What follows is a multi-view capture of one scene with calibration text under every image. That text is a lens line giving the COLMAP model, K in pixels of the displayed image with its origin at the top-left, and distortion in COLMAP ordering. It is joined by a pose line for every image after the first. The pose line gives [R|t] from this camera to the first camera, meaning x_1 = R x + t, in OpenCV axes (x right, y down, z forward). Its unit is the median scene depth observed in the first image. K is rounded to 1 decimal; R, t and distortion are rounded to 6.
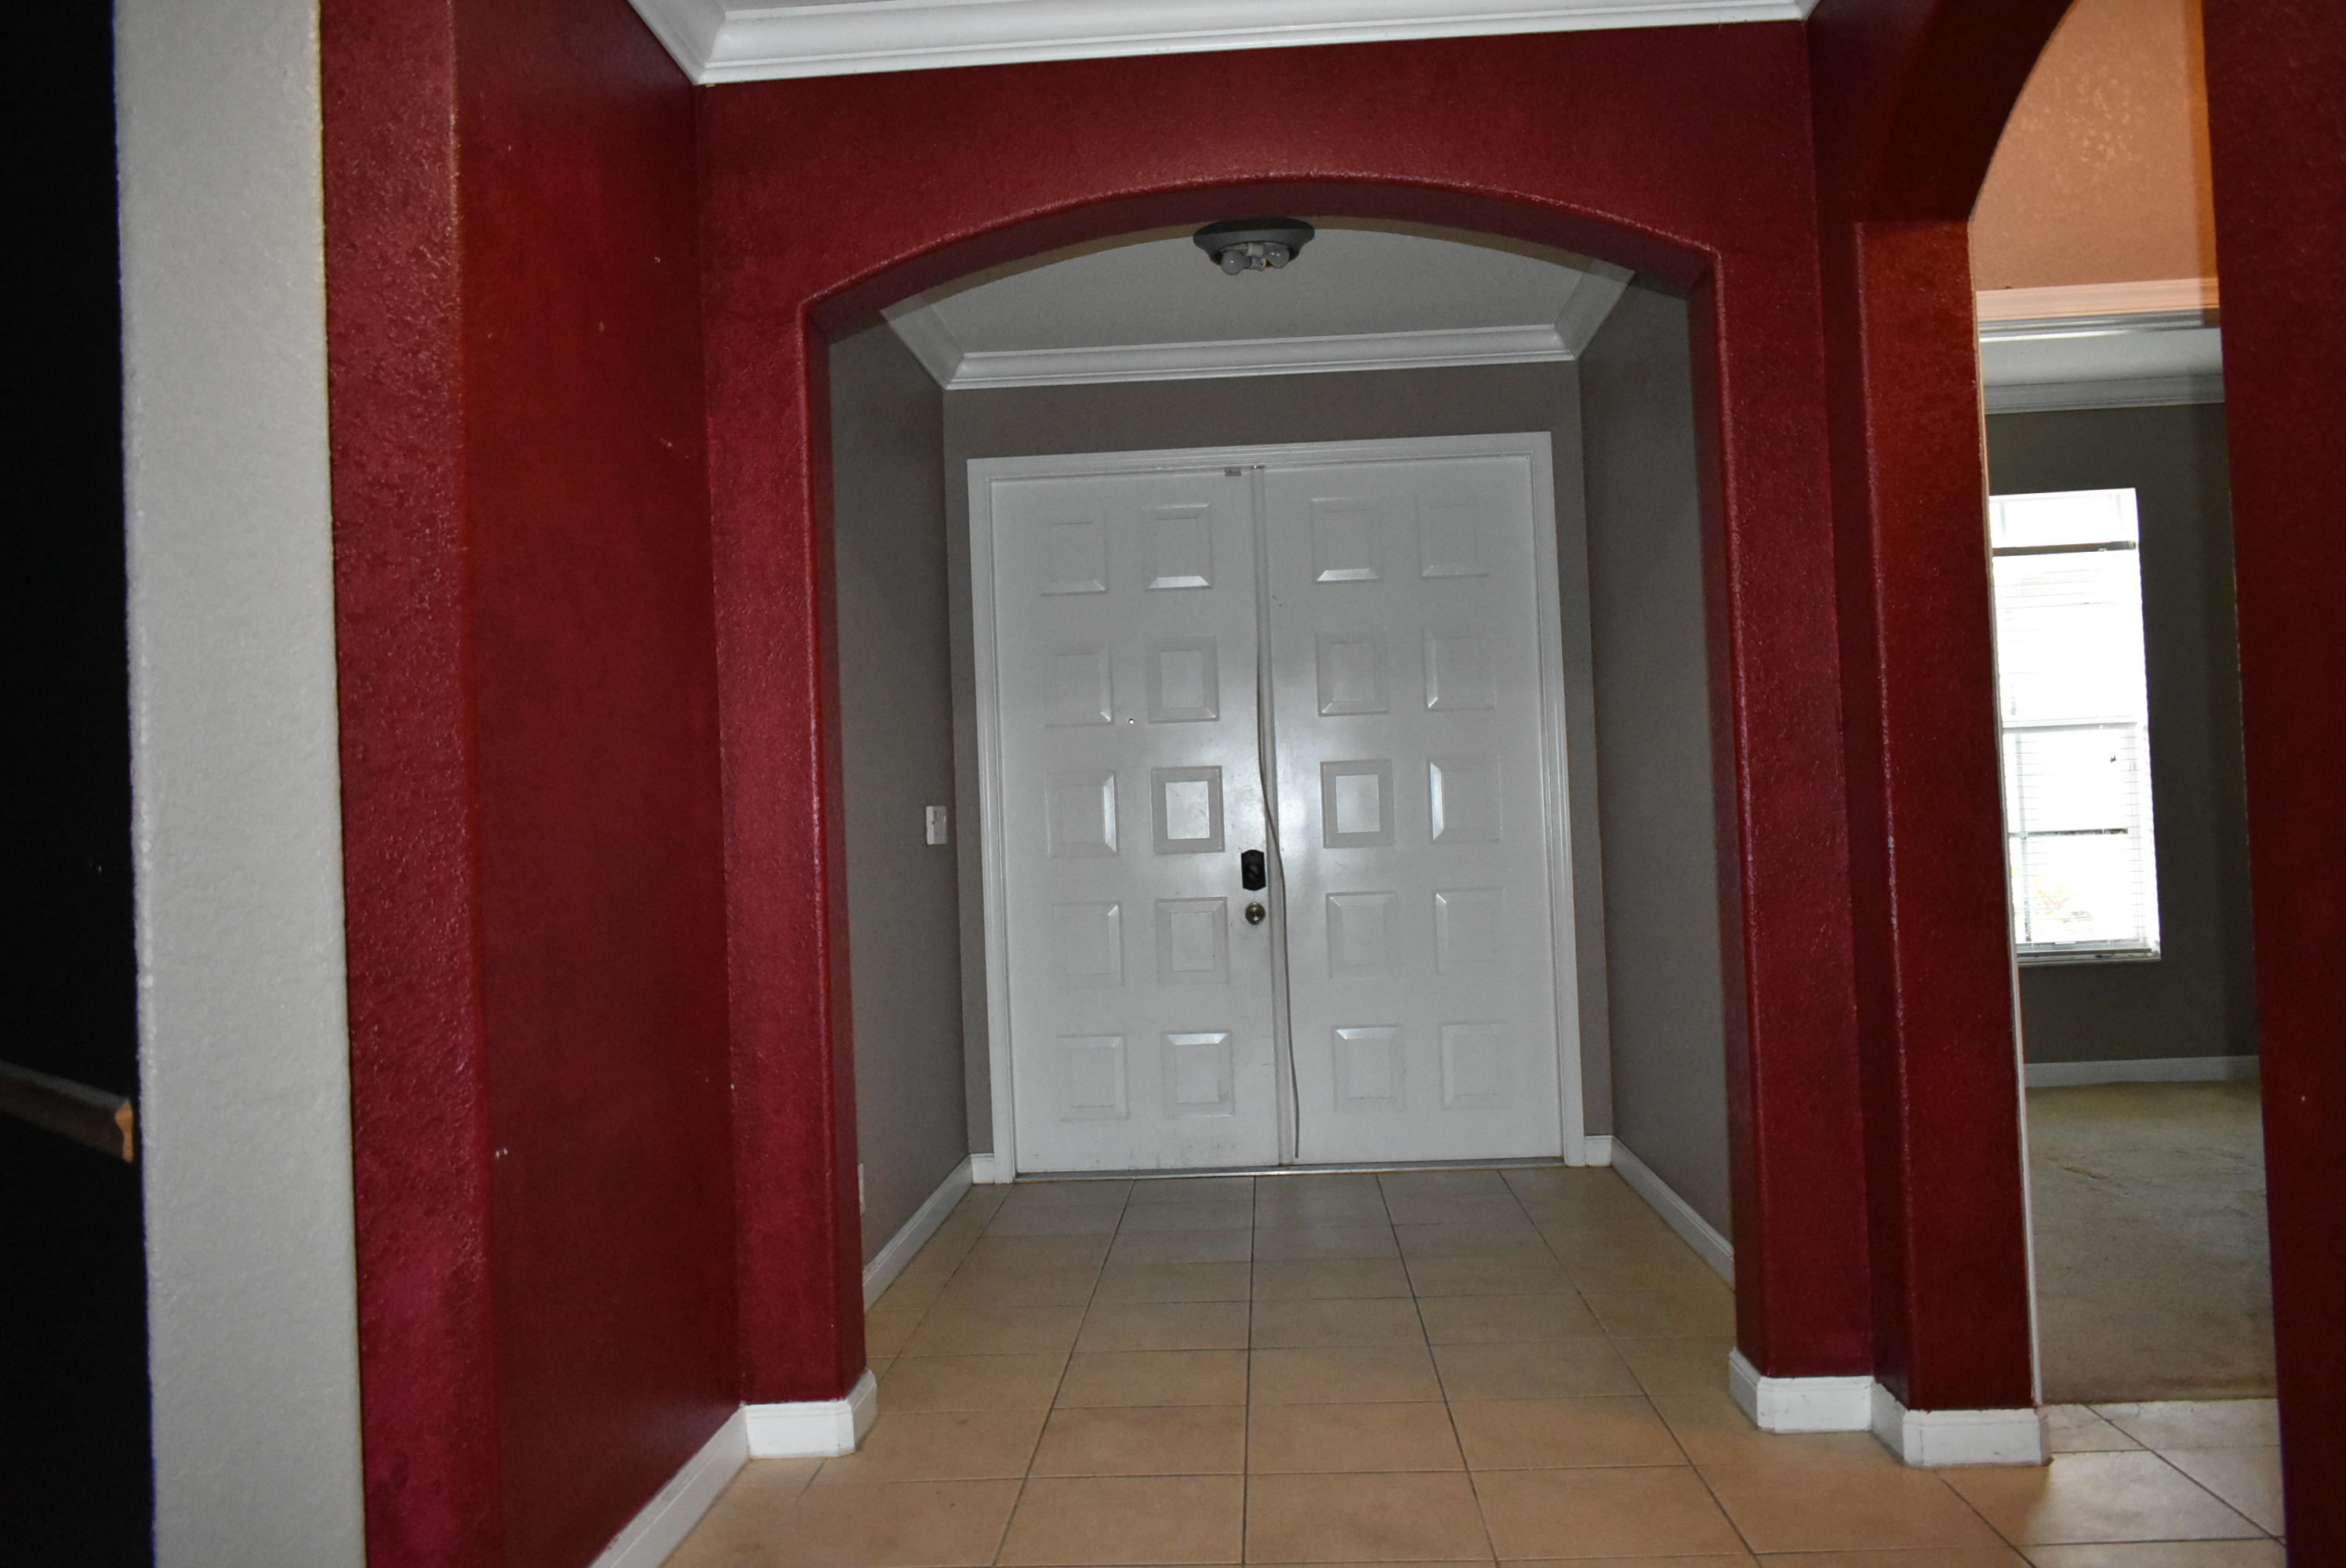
lens RADIAL K [[1826.1, 0, 1187.7], [0, 1826.1, 788.0], [0, 0, 1]] dist [0.012195, 0.004237]
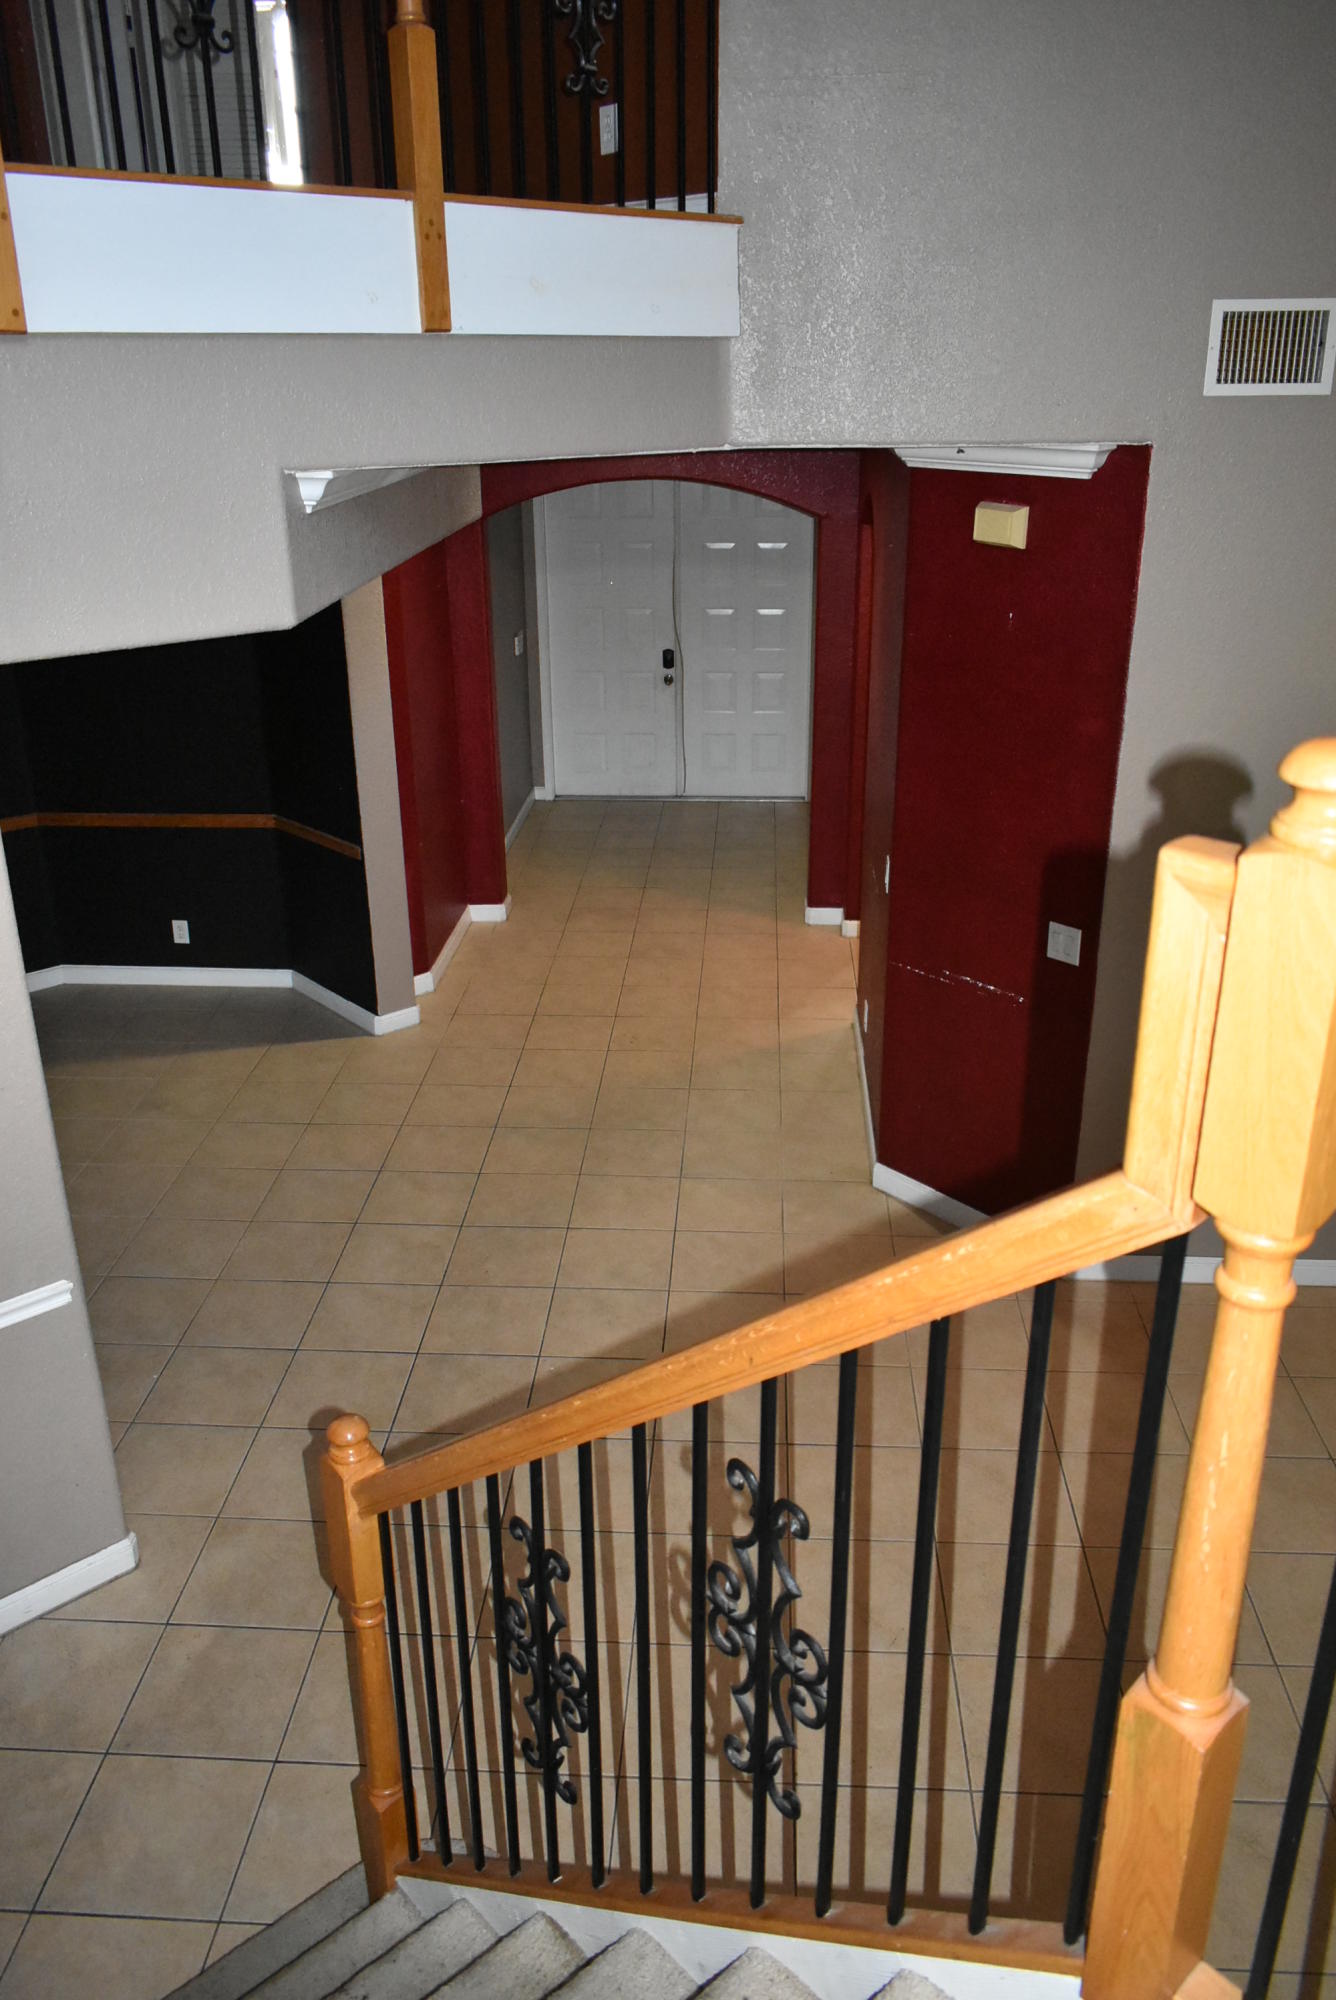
lens RADIAL K [[1556.9, 0, 668.5], [0, 1556.9, 1001.1], [0, 0, 1]] dist [0.012195, 0.004237]
pose [[0.999436, 0.033363, -0.003947, 0.090316], [-0.028937, 0.914570, 0.403390, -0.509622], [0.017068, -0.403048, 0.915020, -1.273302]]
